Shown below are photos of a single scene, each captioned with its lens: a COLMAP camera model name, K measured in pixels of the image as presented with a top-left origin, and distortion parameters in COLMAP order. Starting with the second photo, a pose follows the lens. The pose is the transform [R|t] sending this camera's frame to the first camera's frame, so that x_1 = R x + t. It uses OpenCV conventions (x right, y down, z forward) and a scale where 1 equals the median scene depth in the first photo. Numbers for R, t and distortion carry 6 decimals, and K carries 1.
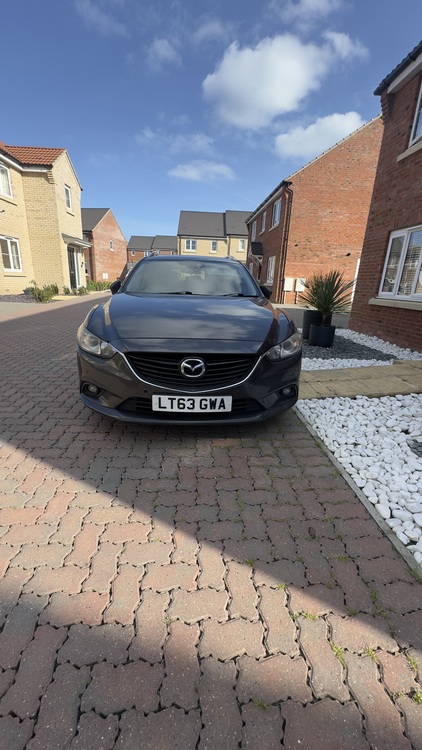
lens RADIAL K [[323.0, 0, 211.0], [0, 323.0, 375.0], [0, 0, 1]] dist [0.040576, 0.000066]
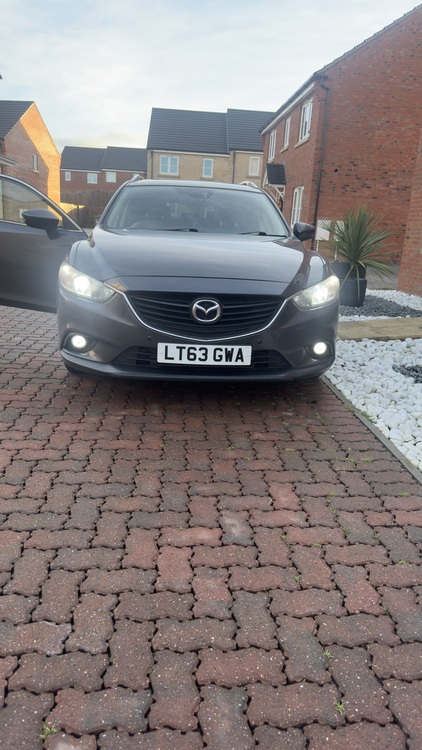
lens RADIAL K [[538.8, 0, 224.5], [0, 538.8, 377.0], [0, 0, 1]] dist [0.048382, -0.000704]
pose [[0.998803, 0.004719, 0.048683, -0.074400], [-0.004217, 0.999937, -0.010412, 0.162721], [-0.048730, 0.010194, 0.998760, -0.407401]]
